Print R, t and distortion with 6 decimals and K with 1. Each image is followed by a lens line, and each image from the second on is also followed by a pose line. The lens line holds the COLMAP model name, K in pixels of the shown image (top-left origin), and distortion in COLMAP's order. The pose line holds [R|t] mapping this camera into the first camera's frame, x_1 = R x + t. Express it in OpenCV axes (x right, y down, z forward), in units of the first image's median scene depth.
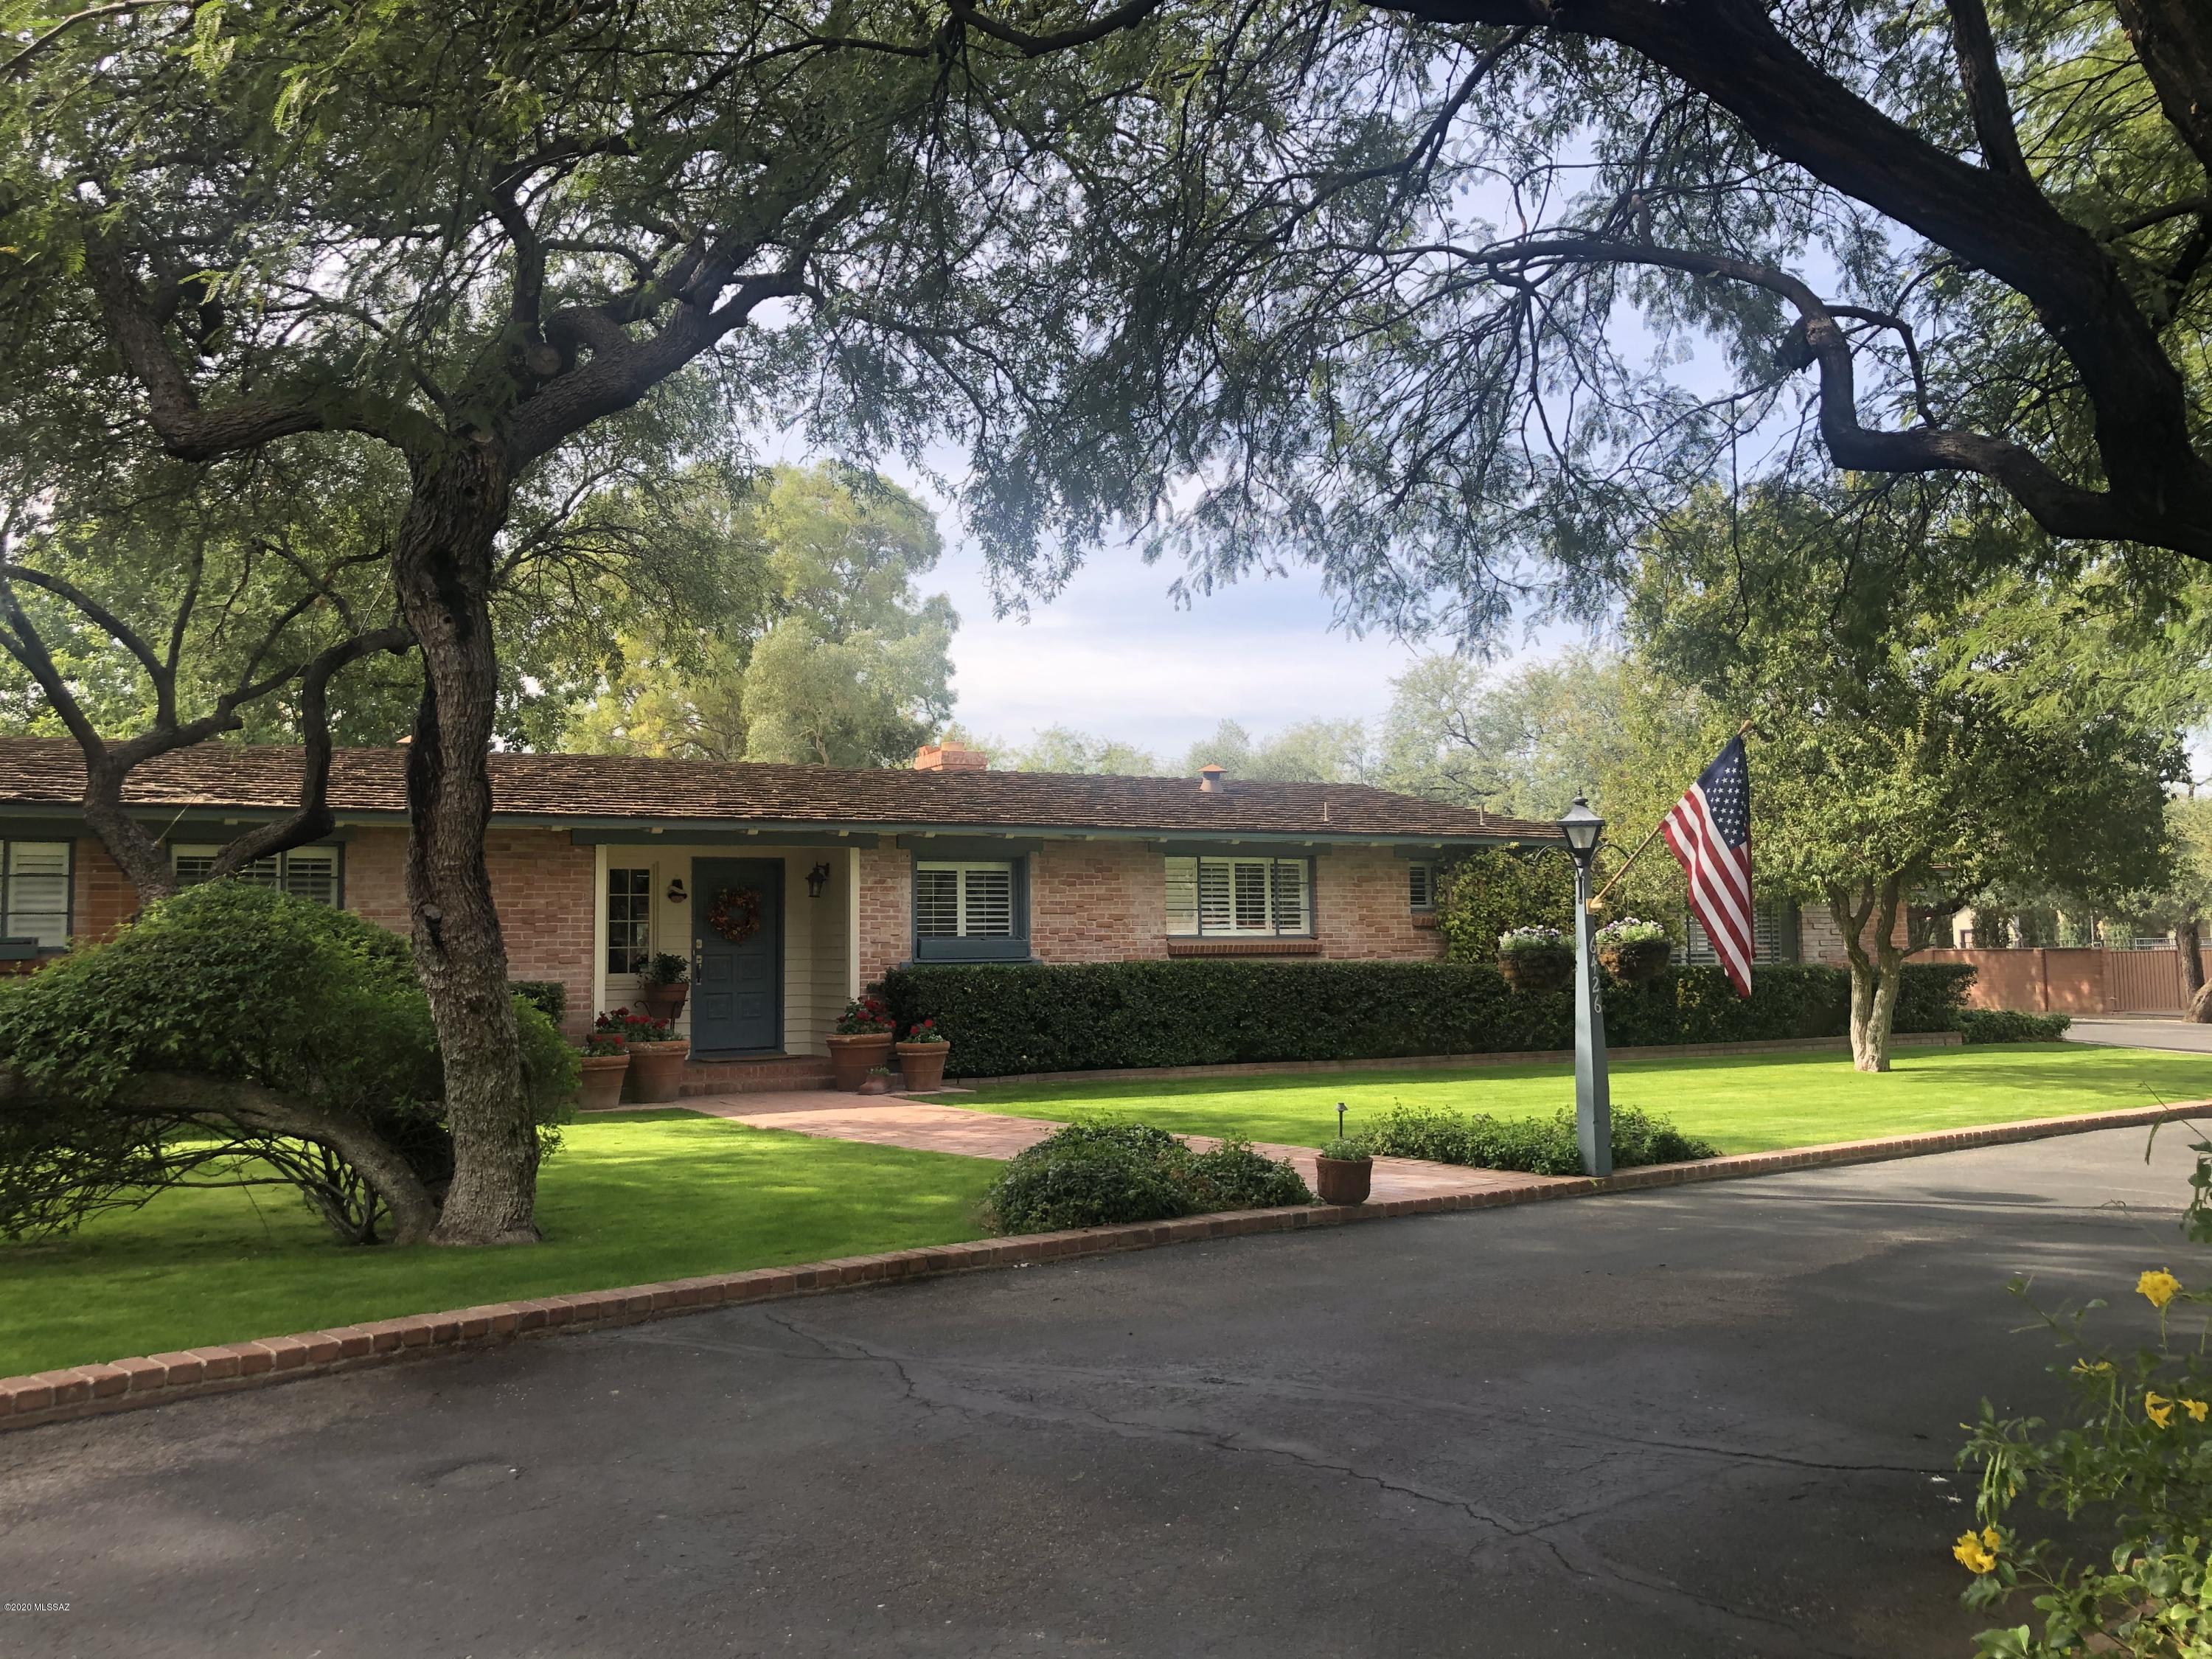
lens RADIAL K [[1796.3, 0, 1100.9], [0, 1796.3, 799.6], [0, 0, 1]] dist [-0.007513, 0.008346]
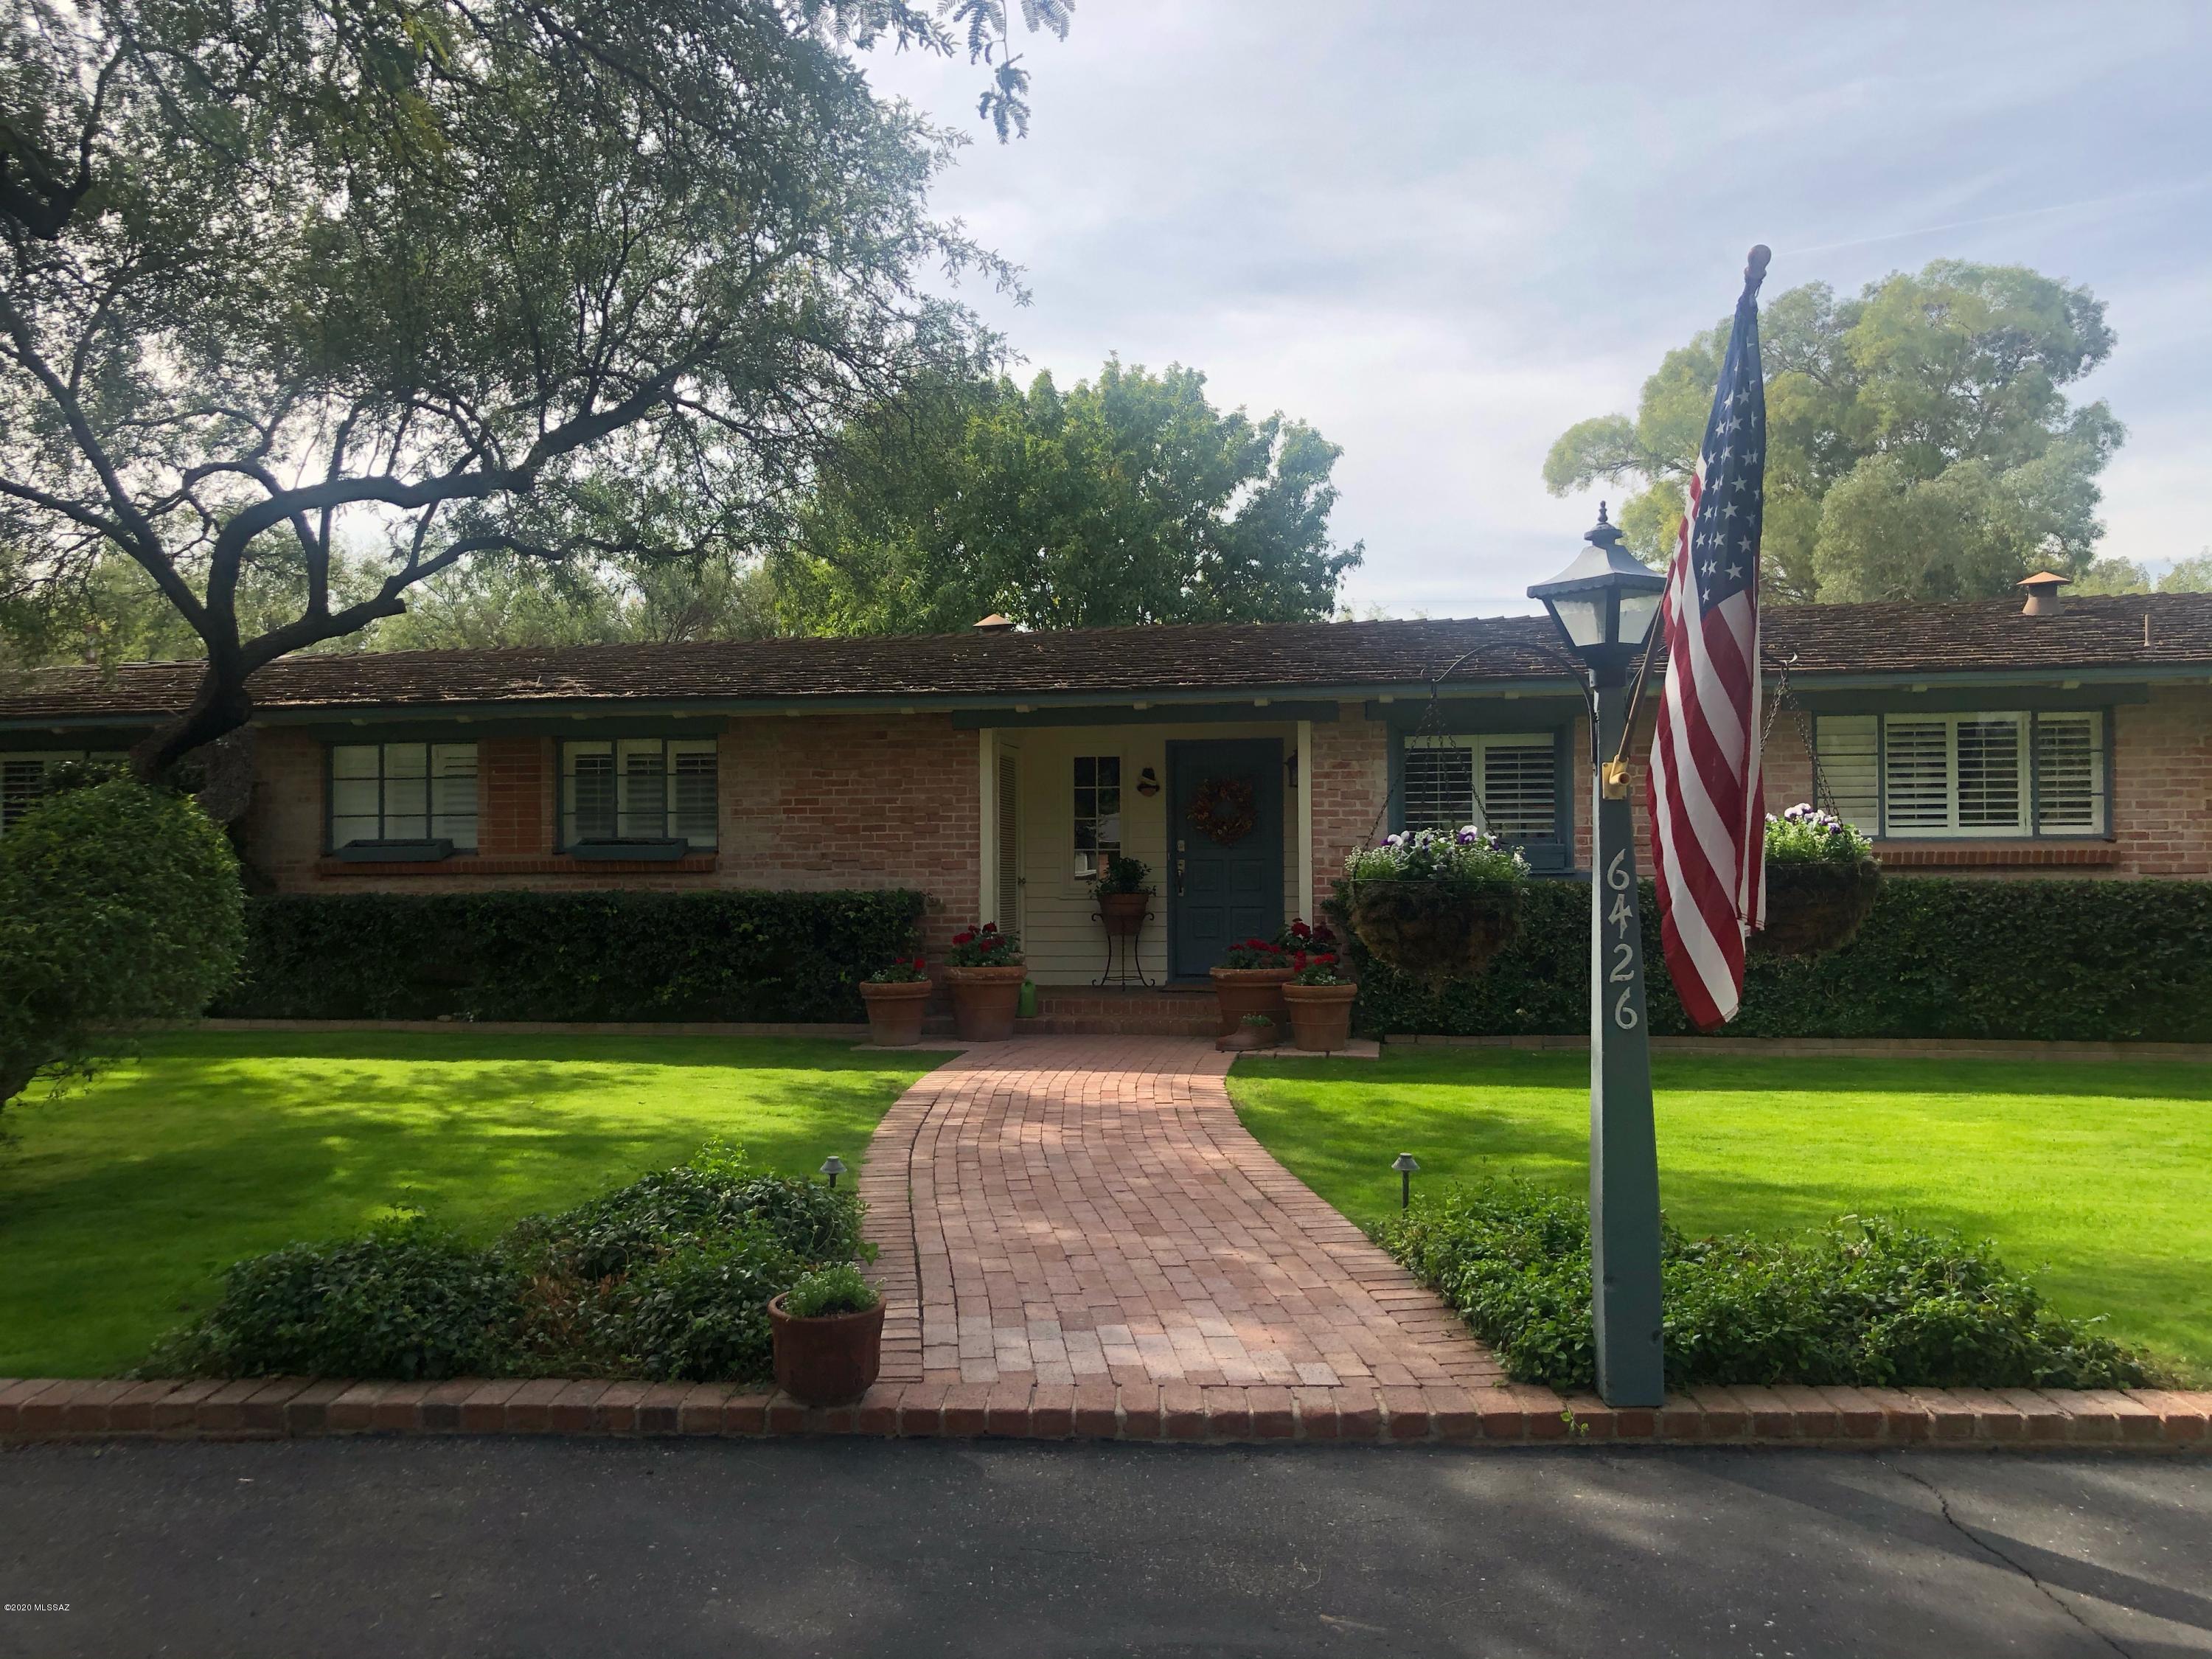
lens RADIAL K [[1796.3, 0, 1100.9], [0, 1796.3, 799.6], [0, 0, 1]] dist [-0.007513, 0.008346]
pose [[0.767681, -0.011935, -0.640721, 0.251497], [0.049030, 0.997990, 0.040156, 0.022841], [0.638954, -0.062241, 0.766723, 0.326912]]
